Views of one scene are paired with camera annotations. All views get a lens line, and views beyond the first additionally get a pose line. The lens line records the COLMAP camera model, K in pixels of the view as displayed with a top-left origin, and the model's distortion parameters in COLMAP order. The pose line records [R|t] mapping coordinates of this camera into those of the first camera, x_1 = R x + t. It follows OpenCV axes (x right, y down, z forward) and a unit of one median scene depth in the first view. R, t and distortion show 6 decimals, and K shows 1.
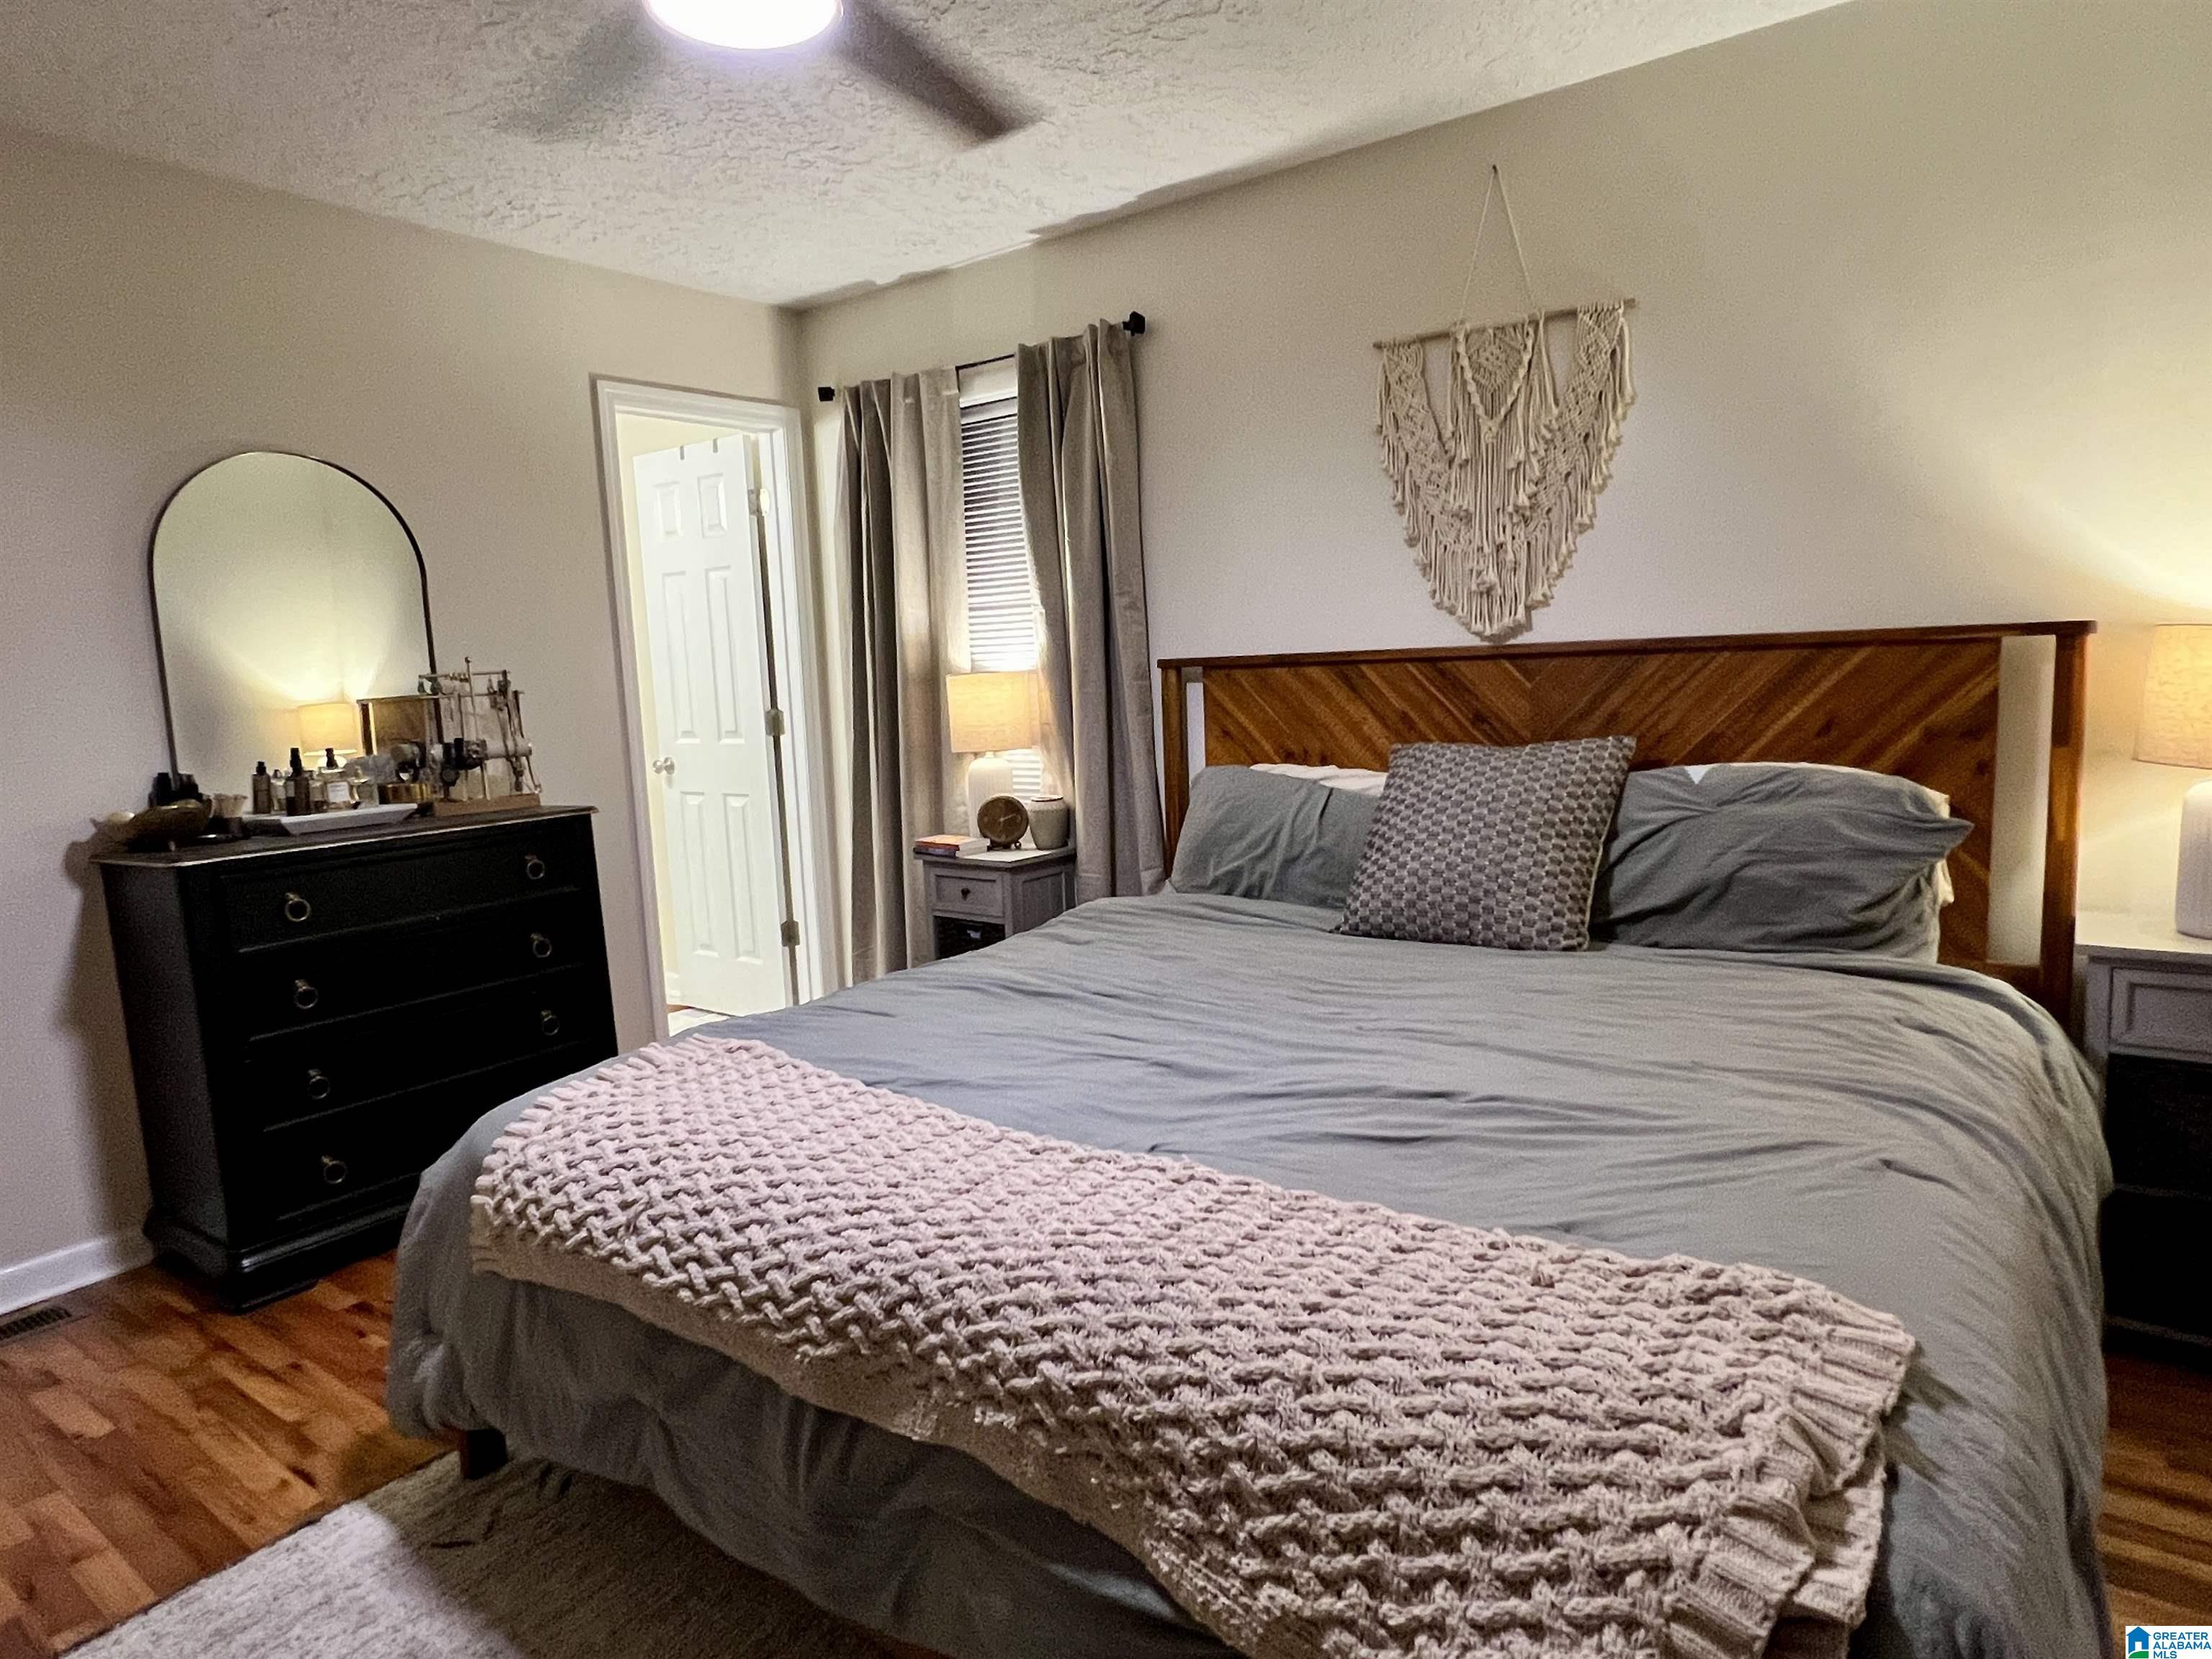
lens RADIAL K [[1307.9, 0, 1106.0], [0, 1307.9, 829.5], [0, 0, 1]] dist [-0.000476, 0.000934]
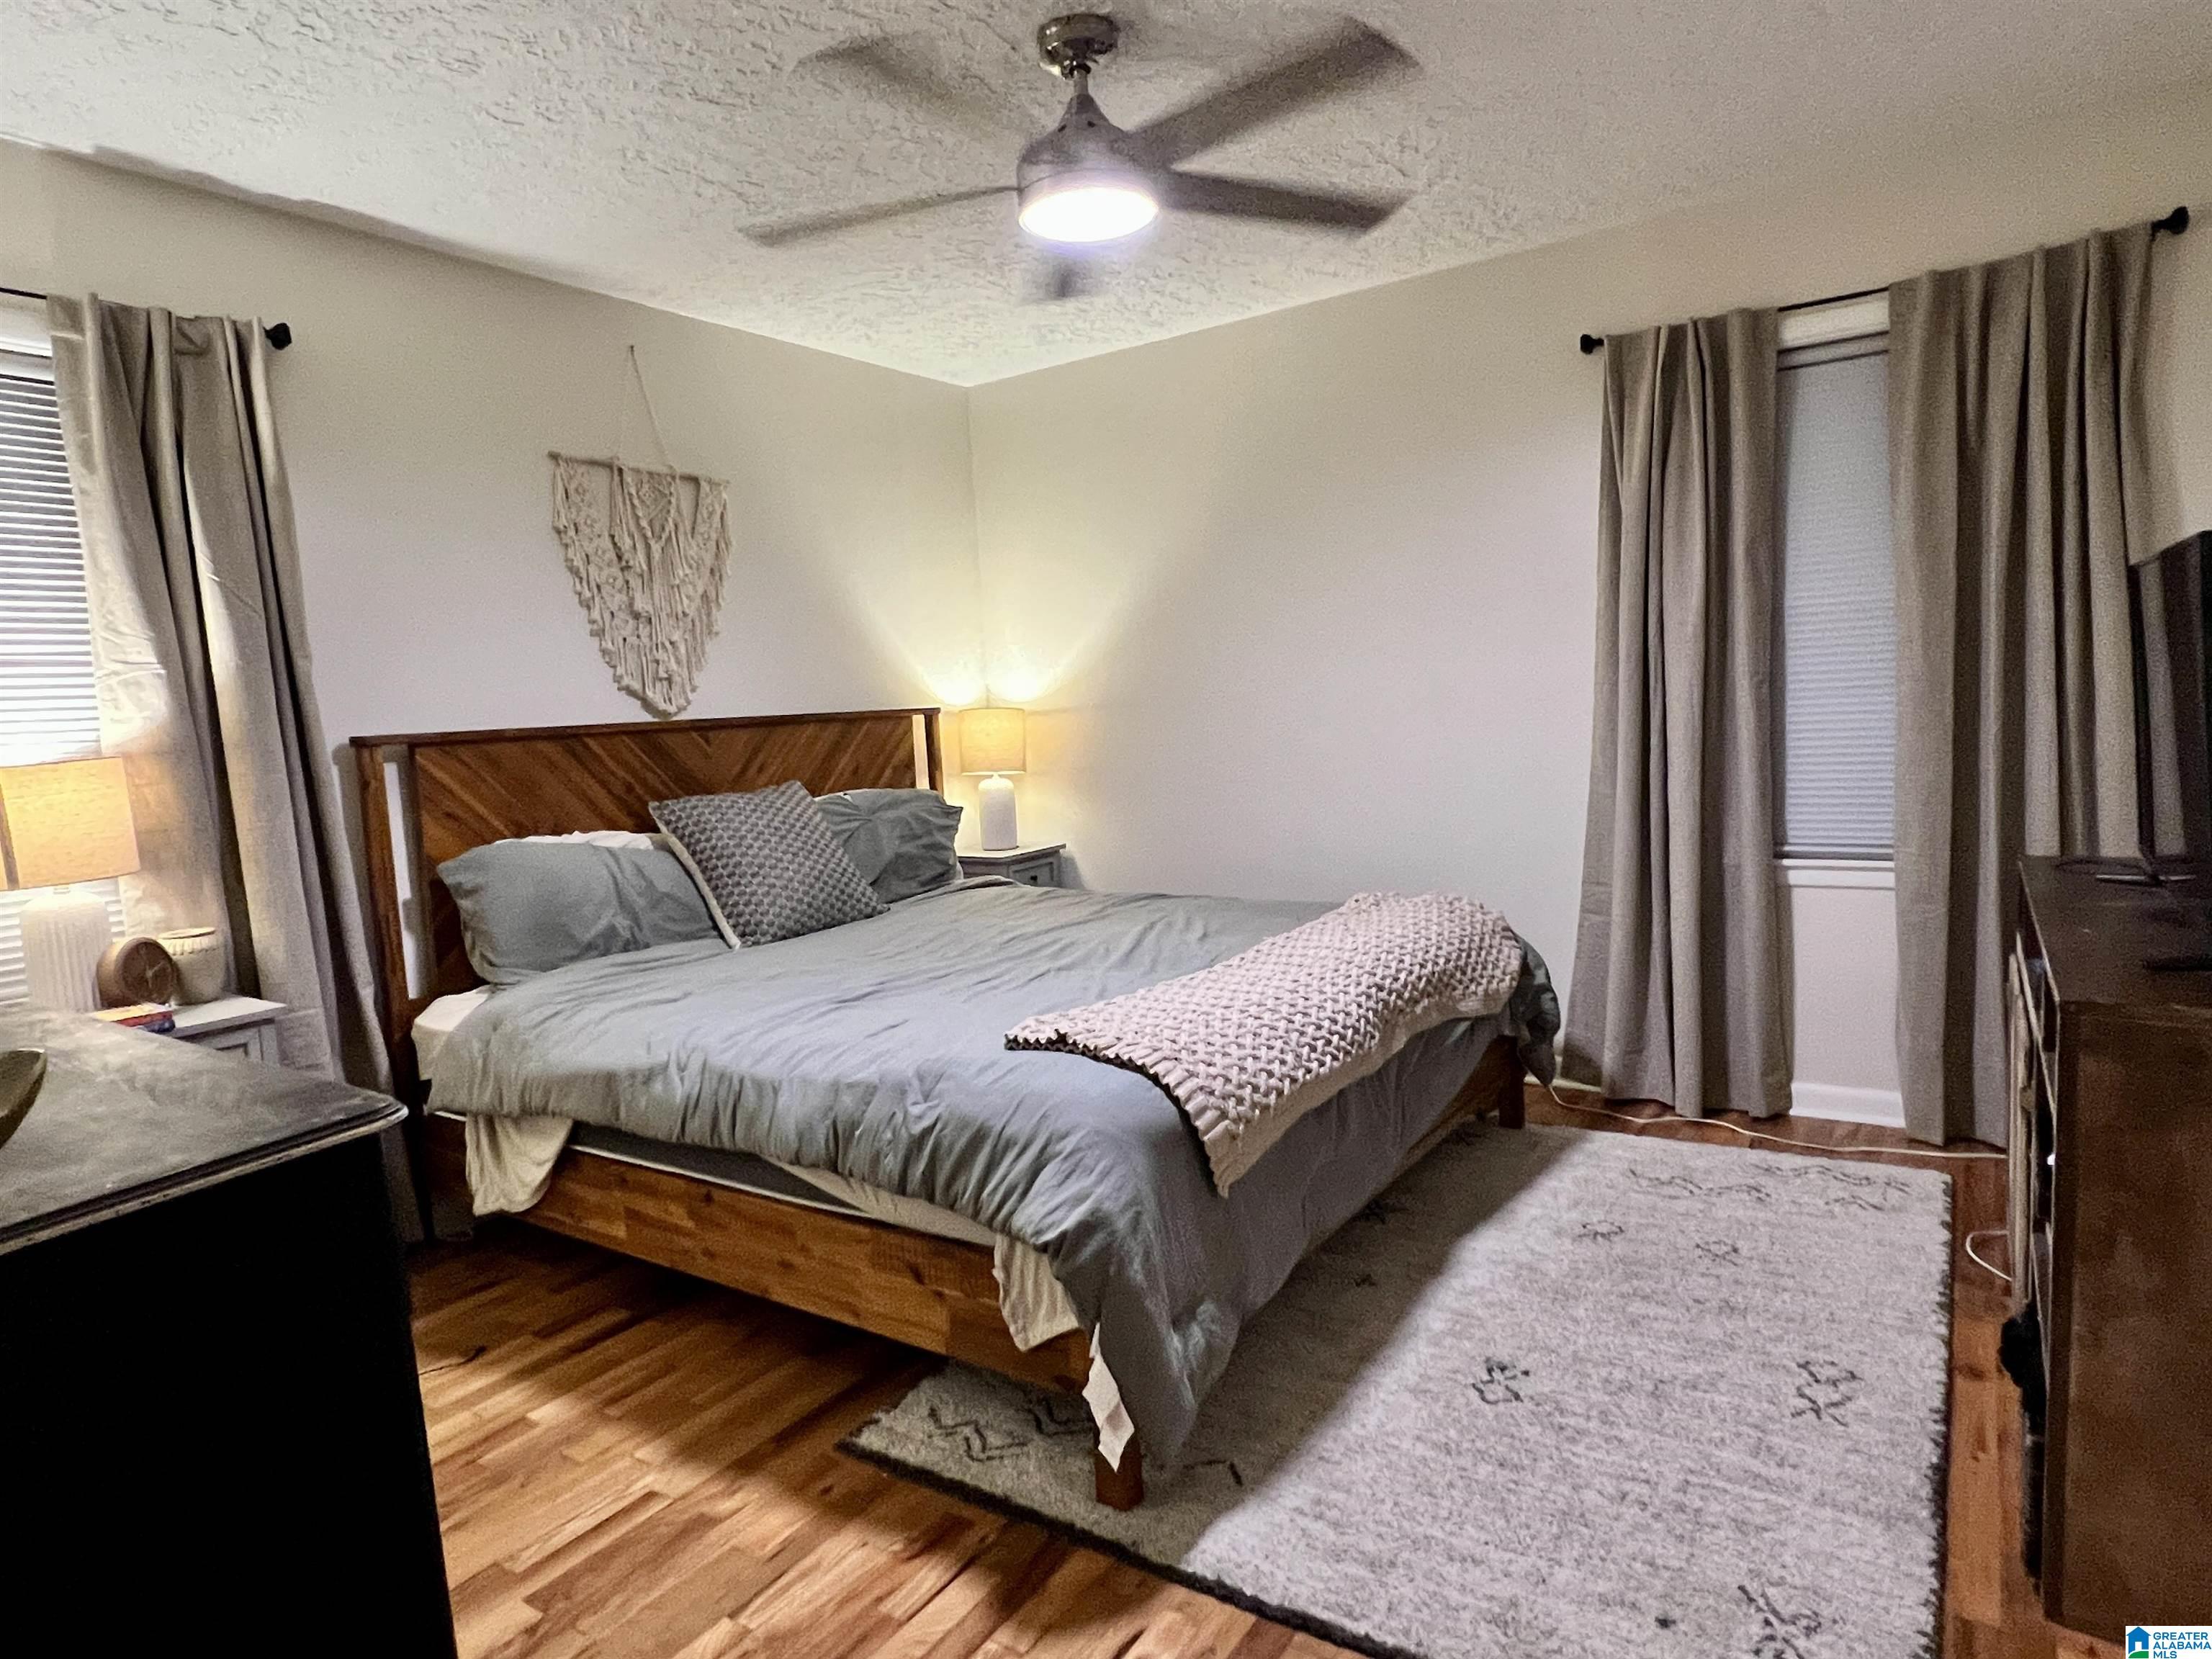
lens RADIAL K [[1307.9, 0, 1106.0], [0, 1307.9, 829.5], [0, 0, 1]] dist [-0.000476, 0.000934]
pose [[-0.052186, -0.053514, 0.997203, -0.955495], [0.182530, 0.981230, 0.062209, -0.039885], [-0.981814, 0.185266, -0.041438, 0.649358]]
